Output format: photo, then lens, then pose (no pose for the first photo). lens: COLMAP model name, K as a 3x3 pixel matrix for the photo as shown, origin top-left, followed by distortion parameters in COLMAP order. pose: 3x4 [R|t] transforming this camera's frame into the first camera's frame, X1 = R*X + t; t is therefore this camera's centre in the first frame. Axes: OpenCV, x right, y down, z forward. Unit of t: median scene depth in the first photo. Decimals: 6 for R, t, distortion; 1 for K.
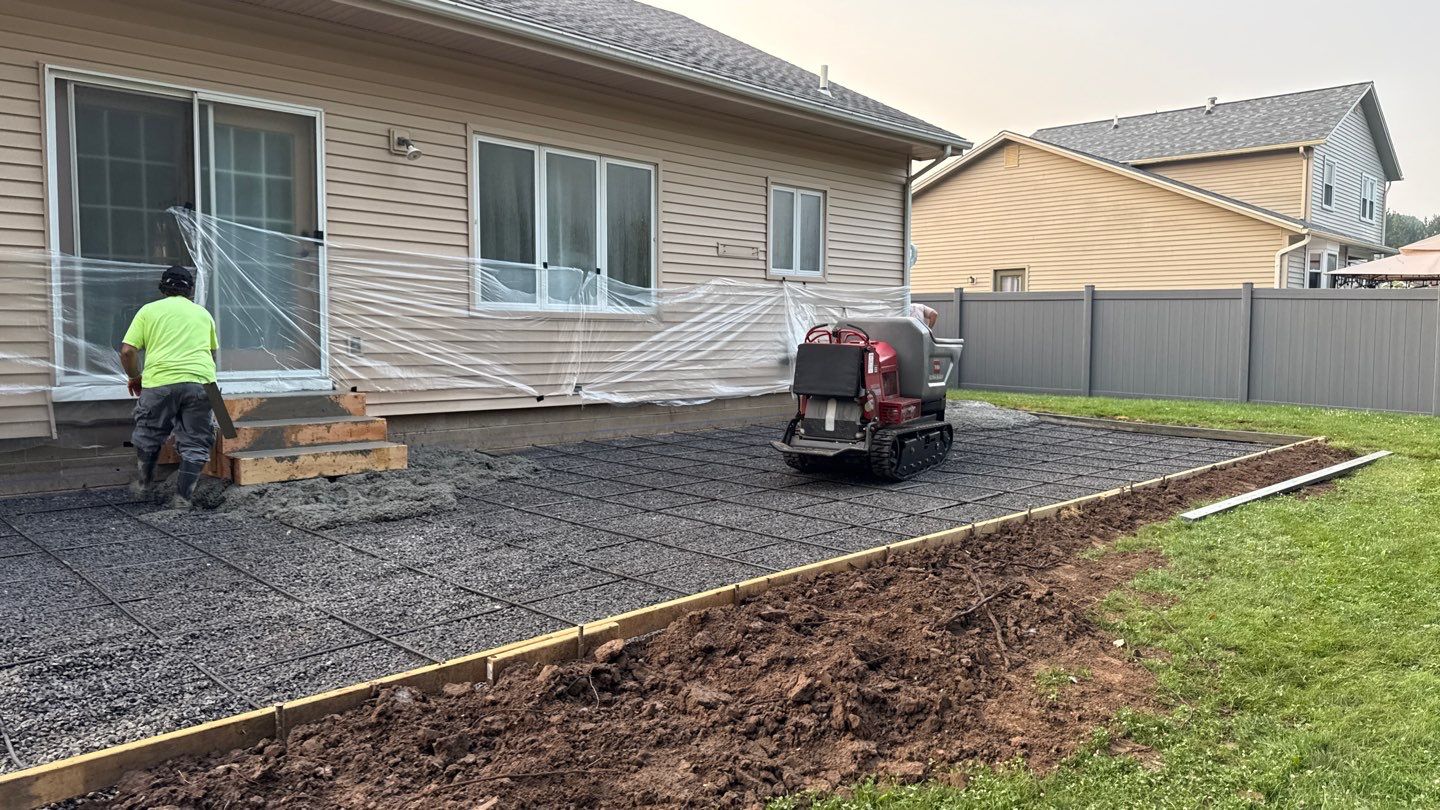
lens RADIAL K [[1029.8, 0, 721.3], [0, 1029.8, 386.7], [0, 0, 1]] dist [0.068171, -0.085903]
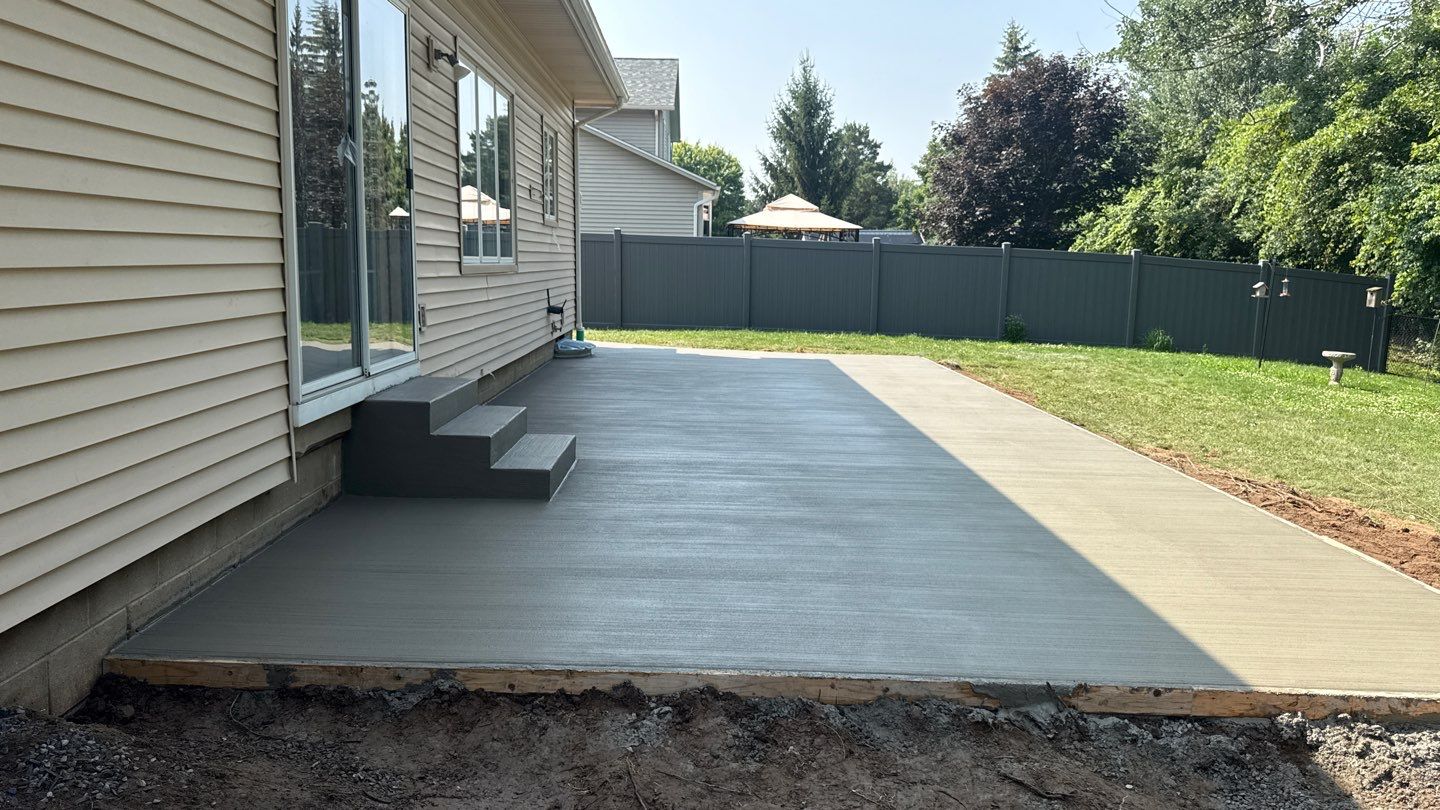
lens RADIAL K [[1004.9, 0, 720.0], [0, 1004.9, 405.0], [0, 0, 1]] dist [0.117986, -0.170899]
pose [[0.707276, -0.101878, 0.699558, -0.386858], [0.033716, 0.993296, 0.110568, -0.026657], [-0.706133, -0.054616, 0.705970, 0.150587]]
